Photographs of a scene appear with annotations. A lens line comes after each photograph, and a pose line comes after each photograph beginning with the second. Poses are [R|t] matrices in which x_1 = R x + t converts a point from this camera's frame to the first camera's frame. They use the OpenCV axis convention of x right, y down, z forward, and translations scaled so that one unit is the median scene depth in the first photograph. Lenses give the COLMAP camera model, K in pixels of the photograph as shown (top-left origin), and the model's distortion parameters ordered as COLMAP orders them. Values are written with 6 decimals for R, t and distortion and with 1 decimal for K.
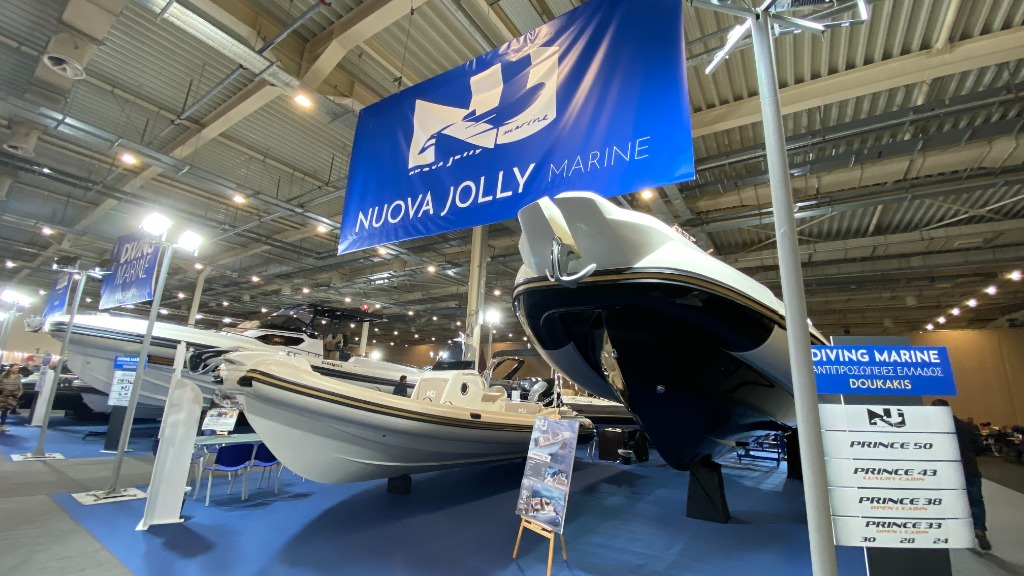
lens RADIAL K [[422.4, 0, 512.0], [0, 422.4, 288.0], [0, 0, 1]] dist [-0.004413, -0.000395]
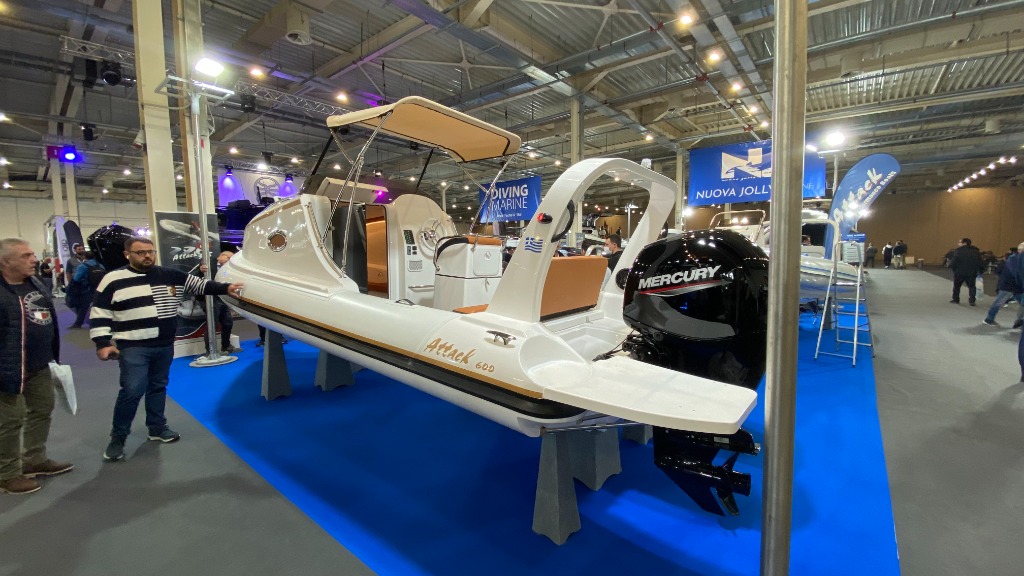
lens RADIAL K [[422.4, 0, 512.0], [0, 422.4, 288.0], [0, 0, 1]] dist [-0.004413, -0.000395]
pose [[0.992436, -0.056615, -0.108925, -1.486171], [0.087855, 0.947290, 0.308096, -0.612324], [0.085741, -0.315335, 0.945099, -2.328710]]
